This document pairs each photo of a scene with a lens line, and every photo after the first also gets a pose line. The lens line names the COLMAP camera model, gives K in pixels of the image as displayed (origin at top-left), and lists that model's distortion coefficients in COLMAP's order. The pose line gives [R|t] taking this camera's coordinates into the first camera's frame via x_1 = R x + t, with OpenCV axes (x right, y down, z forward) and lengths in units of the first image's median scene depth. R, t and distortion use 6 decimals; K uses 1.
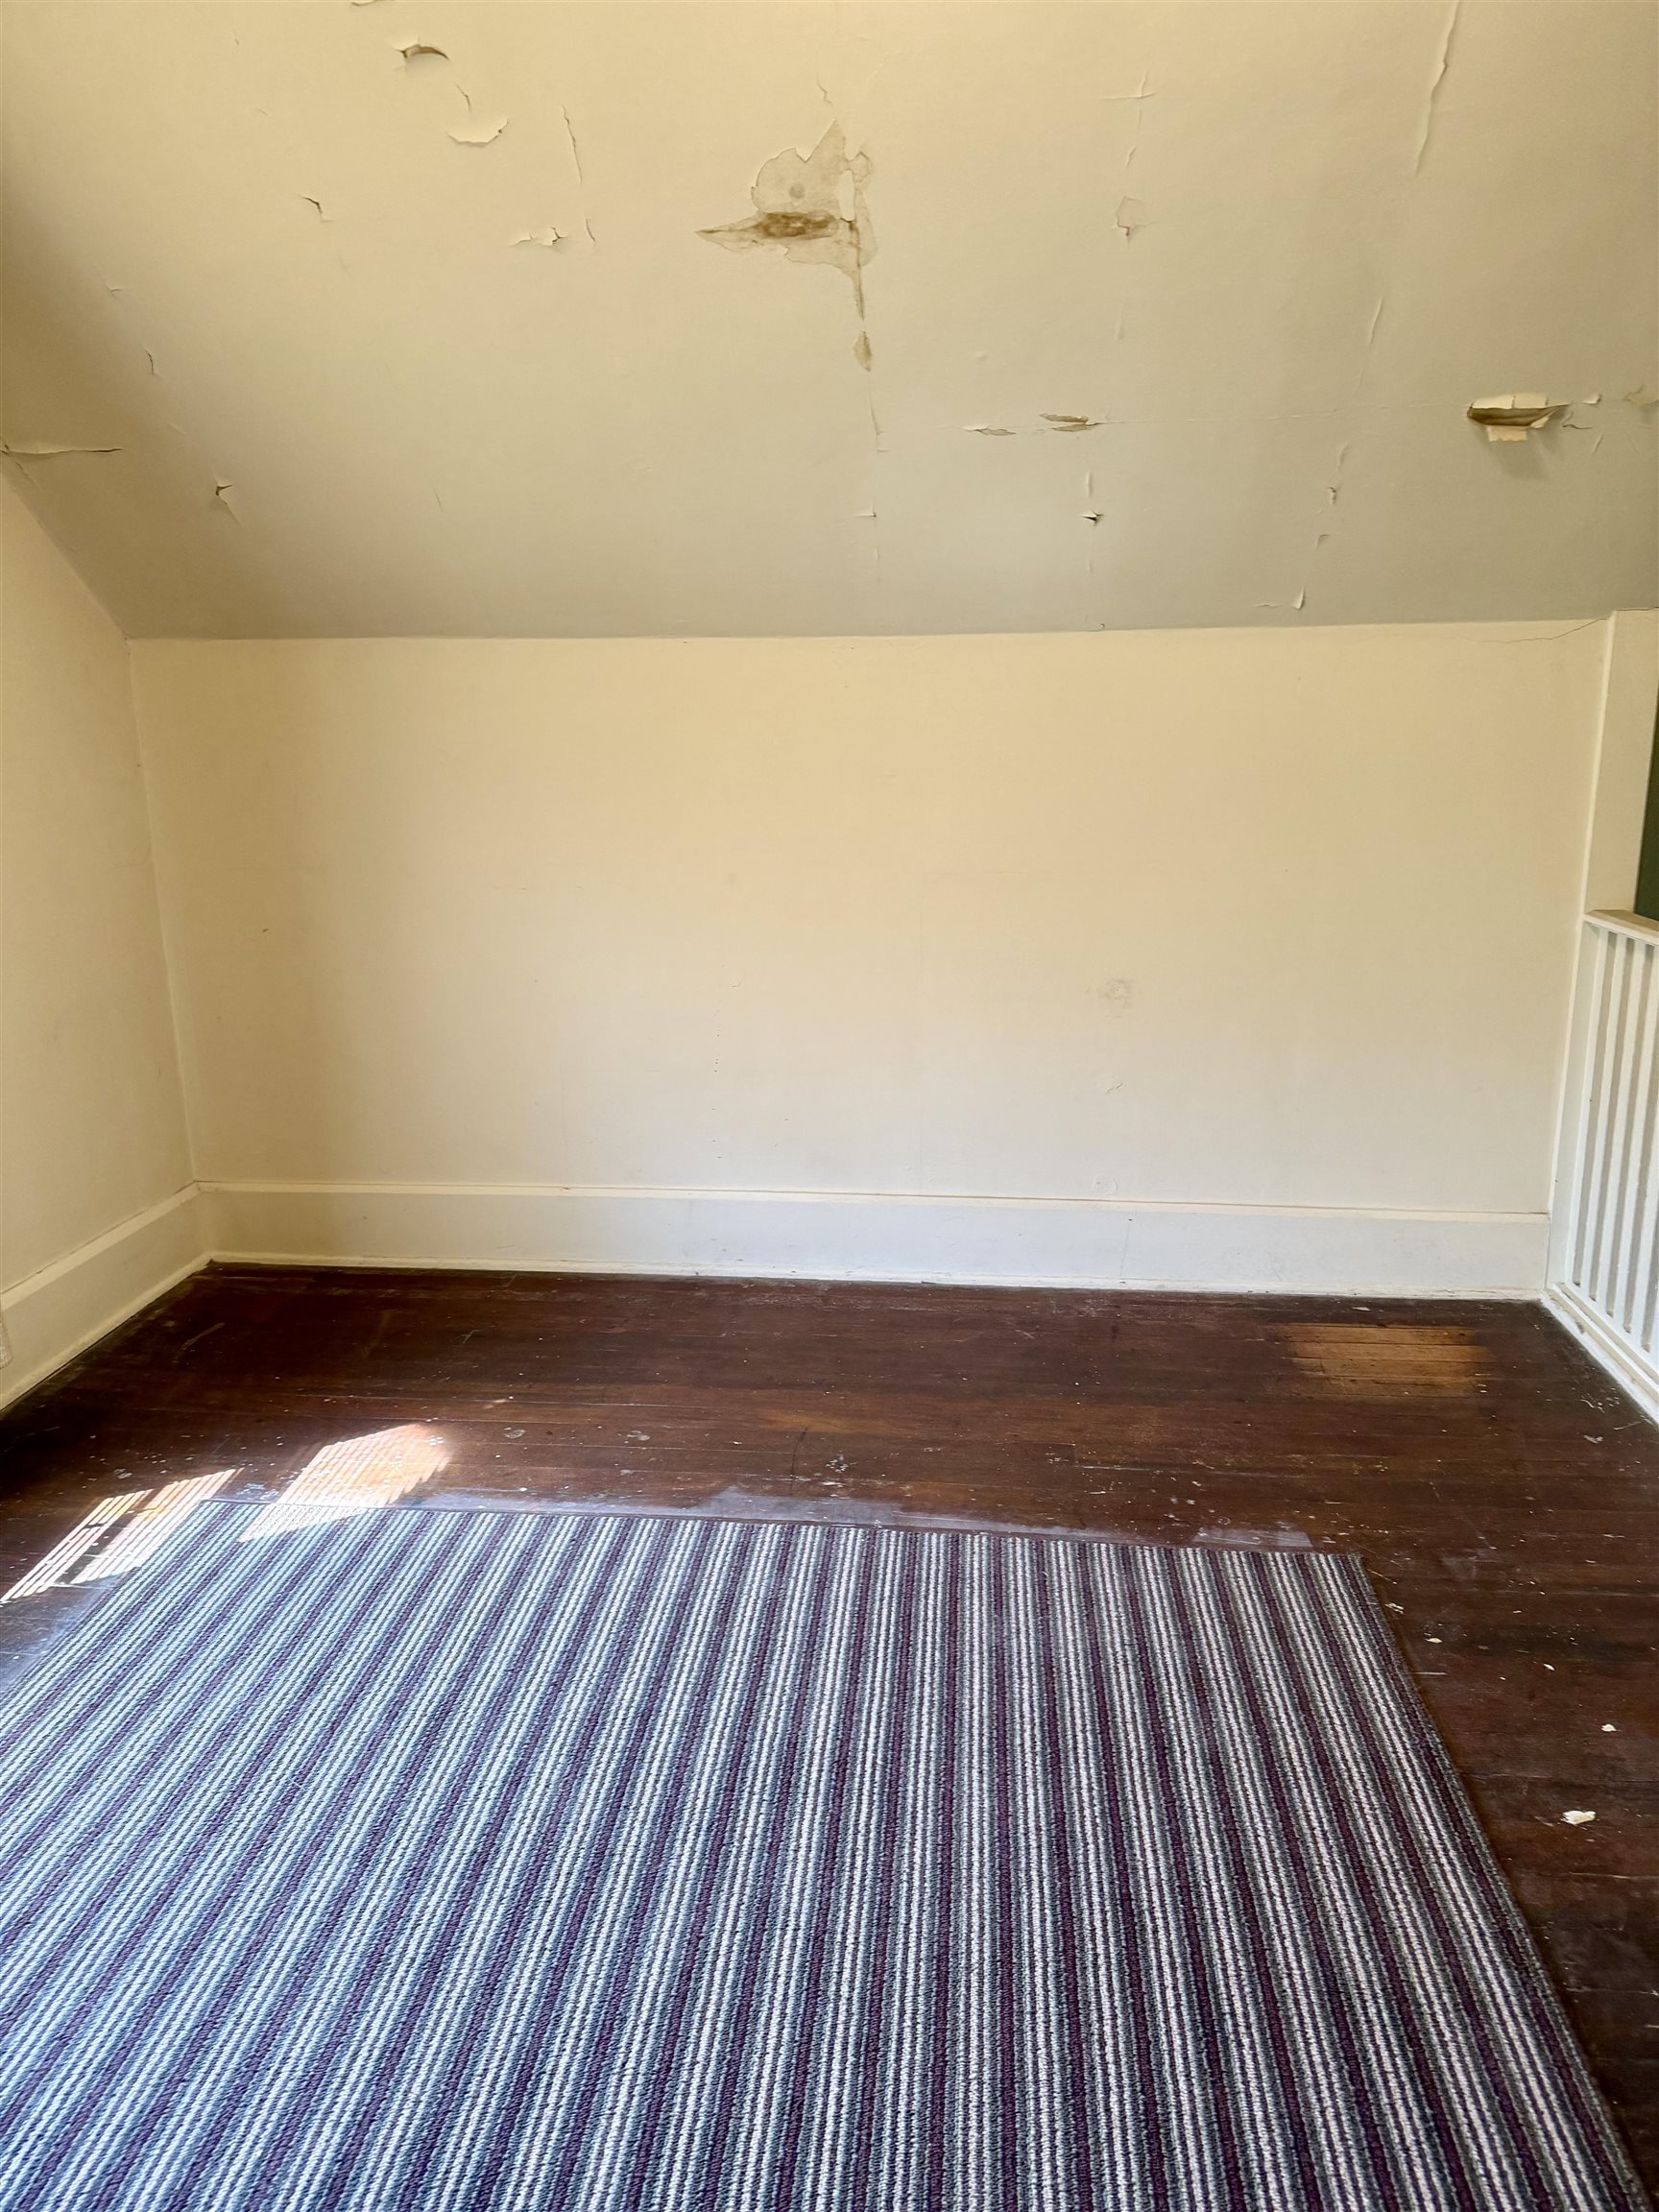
lens RADIAL K [[1559.7, 0, 835.3], [0, 1559.7, 1101.1], [0, 0, 1]] dist [0.093712, -0.136231]
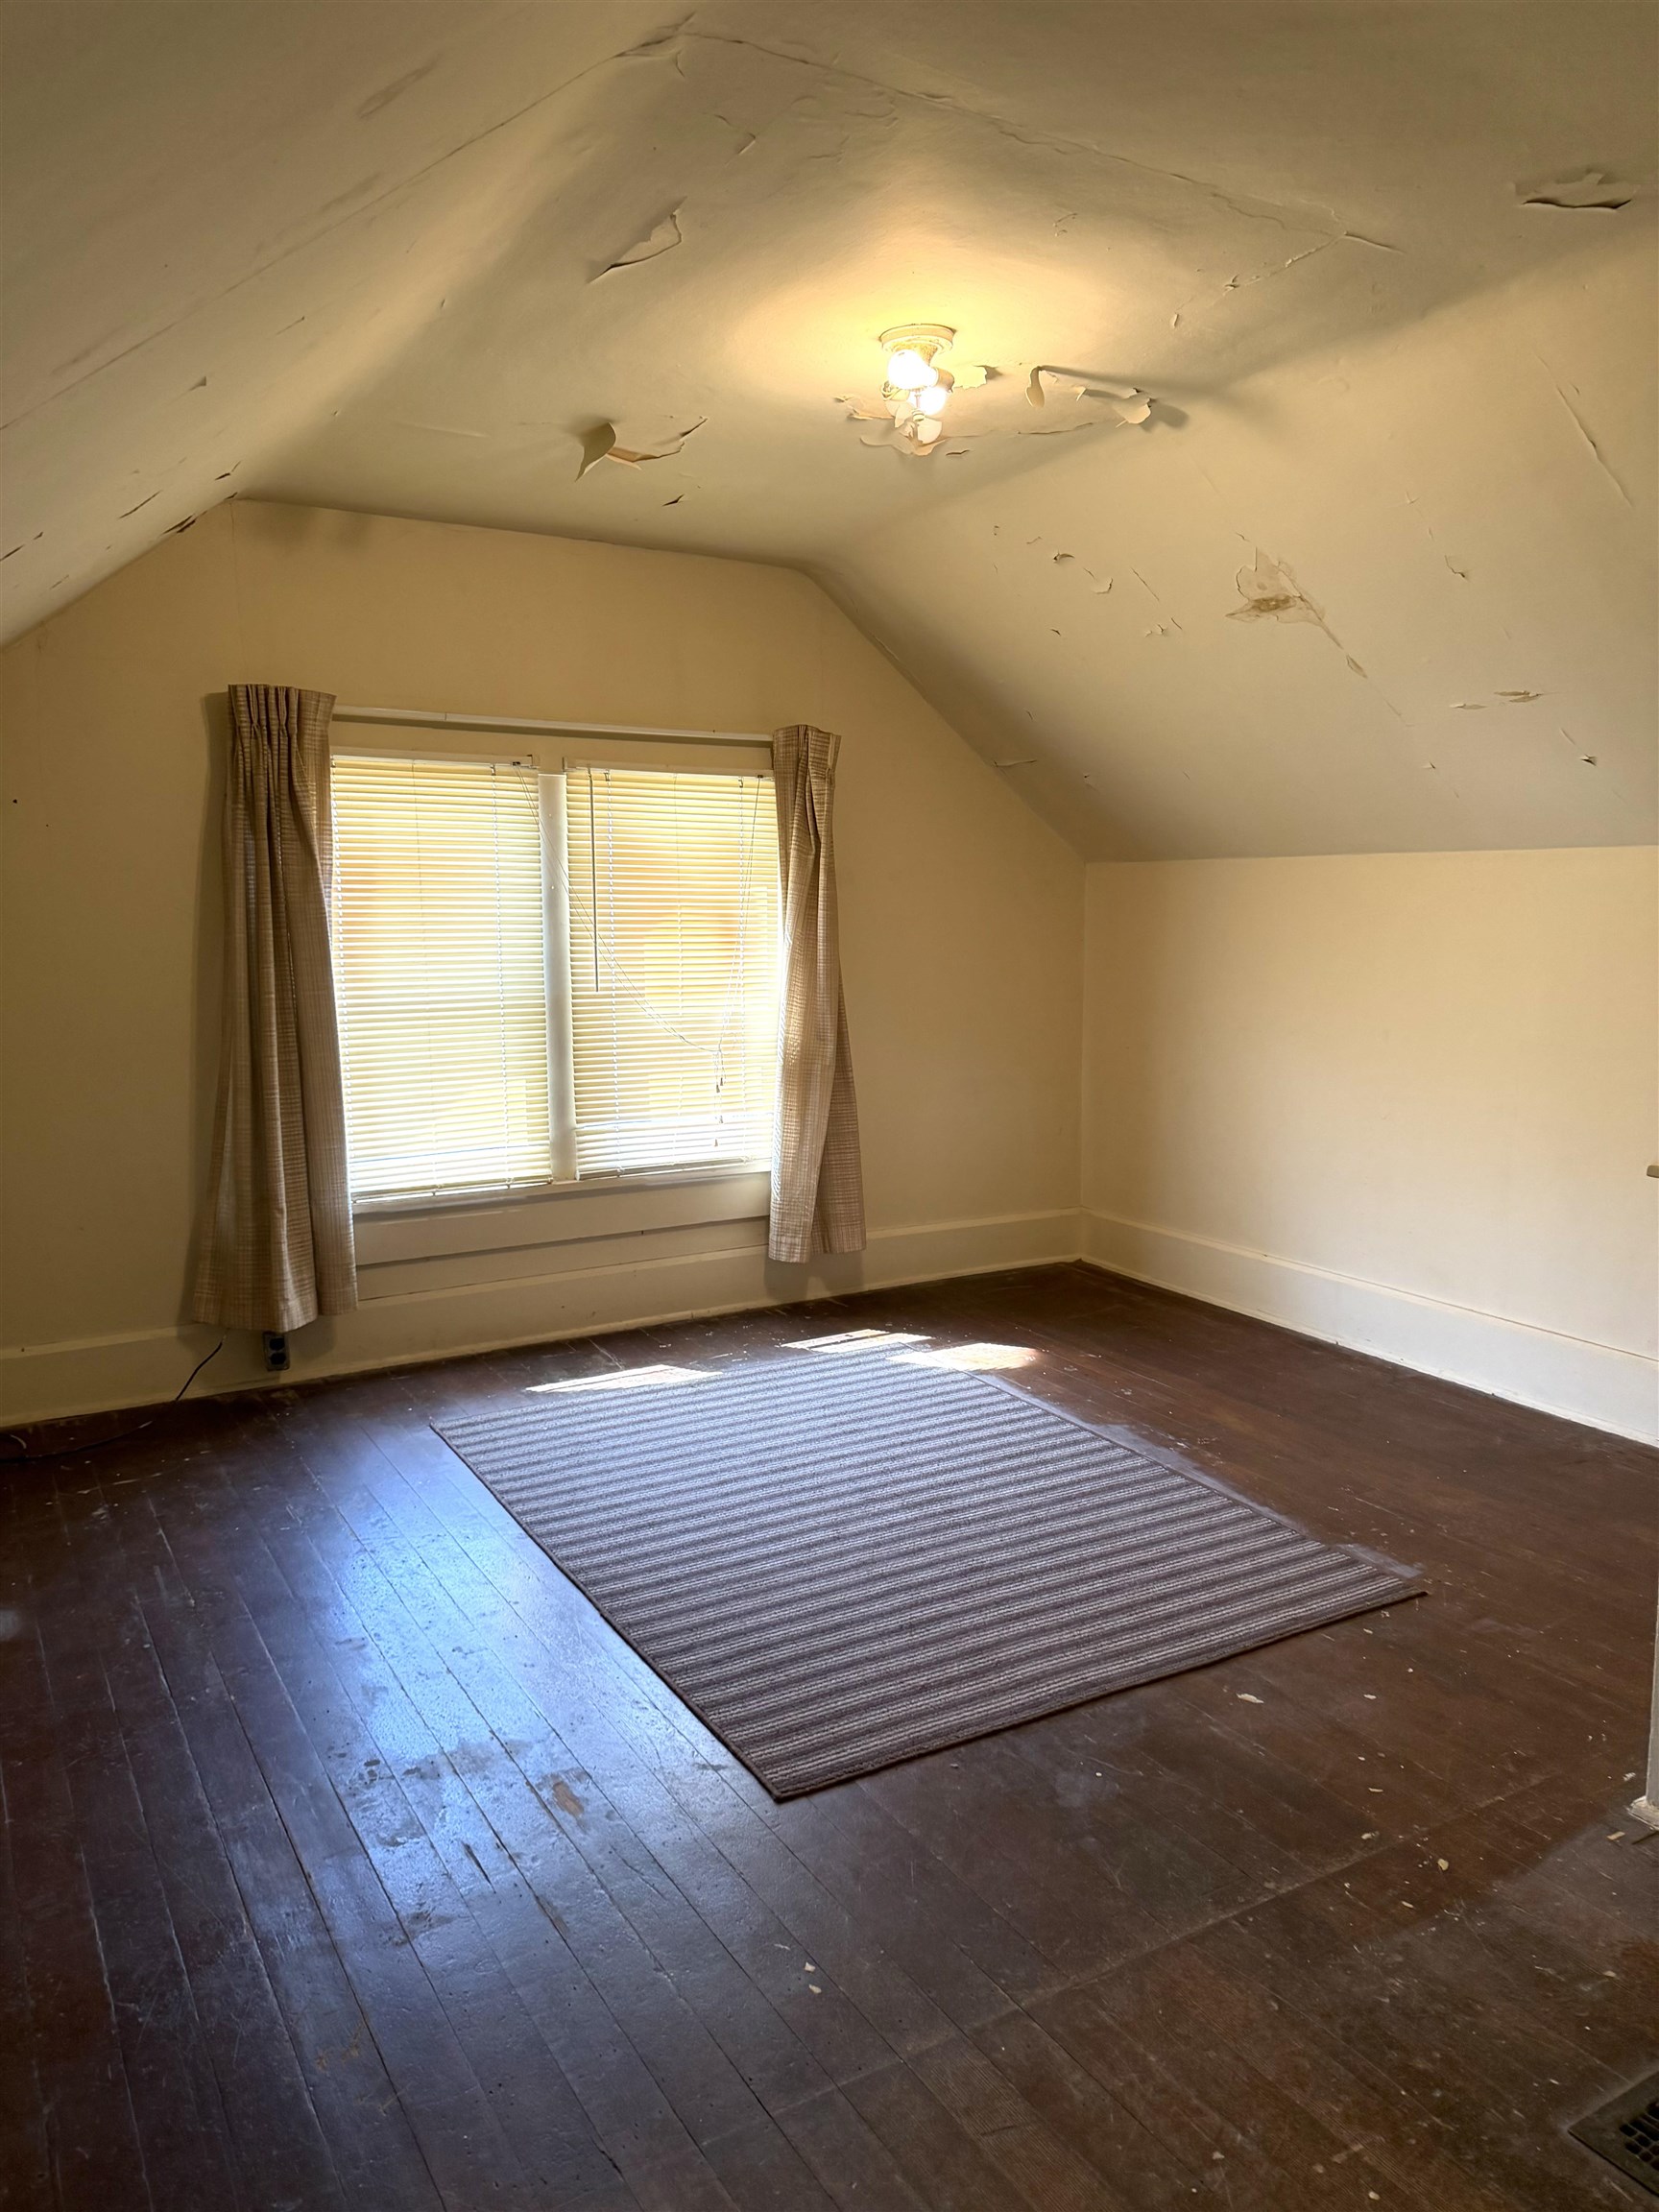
lens RADIAL K [[1559.7, 0, 835.3], [0, 1559.7, 1101.1], [0, 0, 1]] dist [0.093712, -0.136231]
pose [[0.585740, 0.115837, -0.802179, 0.908171], [-0.200472, 0.979687, -0.004913, 0.009092], [0.785315, 0.163692, 0.597064, -0.147554]]
